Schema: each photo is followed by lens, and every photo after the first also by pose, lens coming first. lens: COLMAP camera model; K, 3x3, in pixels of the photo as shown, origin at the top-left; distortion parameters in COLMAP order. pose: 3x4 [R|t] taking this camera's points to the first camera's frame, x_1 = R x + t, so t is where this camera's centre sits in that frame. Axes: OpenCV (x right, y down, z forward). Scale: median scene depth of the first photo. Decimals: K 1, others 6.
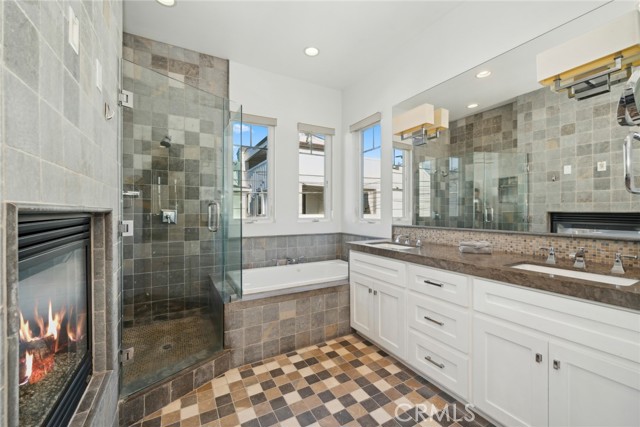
lens RADIAL K [[262.4, 0, 321.6], [0, 262.4, 212.3], [0, 0, 1]] dist [0.004289, -0.000008]
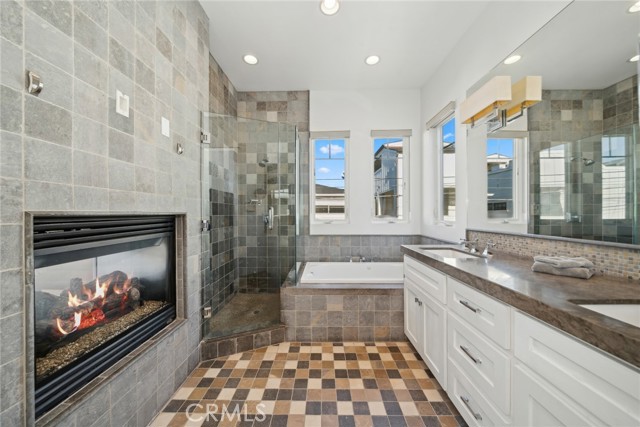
lens RADIAL K [[225.1, 0, 319.2], [0, 225.1, 213.6], [0, 0, 1]] dist [0.001313, -0.001093]
pose [[0.861351, -0.001858, -0.508007, 0.267764], [0.002392, 0.999997, 0.000399, -0.003286], [0.508005, -0.001559, 0.861353, 0.140752]]
